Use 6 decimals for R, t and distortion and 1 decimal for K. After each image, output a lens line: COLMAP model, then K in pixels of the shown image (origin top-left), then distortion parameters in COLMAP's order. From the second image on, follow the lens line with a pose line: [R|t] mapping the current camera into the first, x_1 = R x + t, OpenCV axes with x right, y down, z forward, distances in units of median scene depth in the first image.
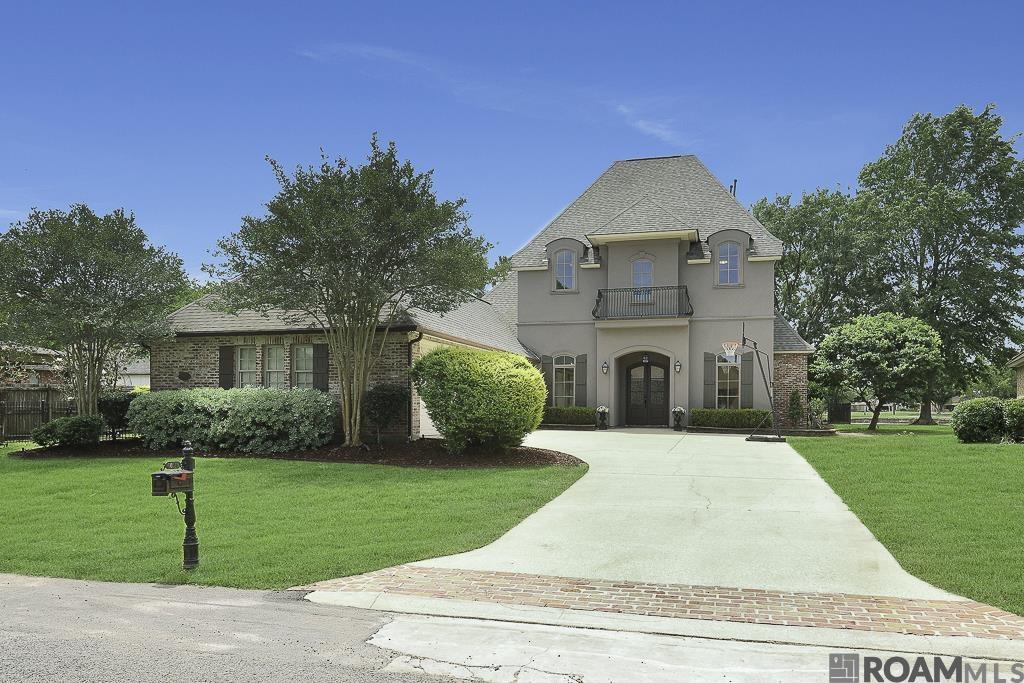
lens RADIAL K [[705.4, 0, 511.7], [0, 705.4, 388.7], [0, 0, 1]] dist [-0.007351, -0.001186]
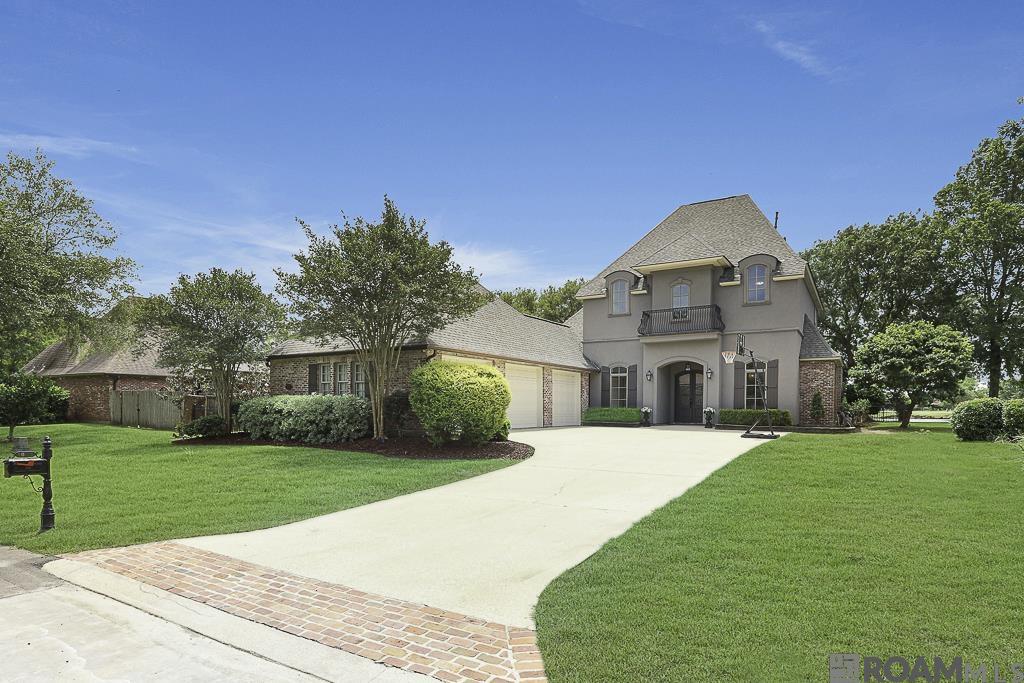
lens RADIAL K [[534.0, 0, 513.2], [0, 534.0, 401.1], [0, 0, 1]] dist [-0.025647, 0.000390]
pose [[0.970046, -0.005447, -0.242860, 0.132910], [0.008637, 0.999890, 0.012072, 0.000965], [0.242768, -0.013808, 0.969986, 0.056468]]
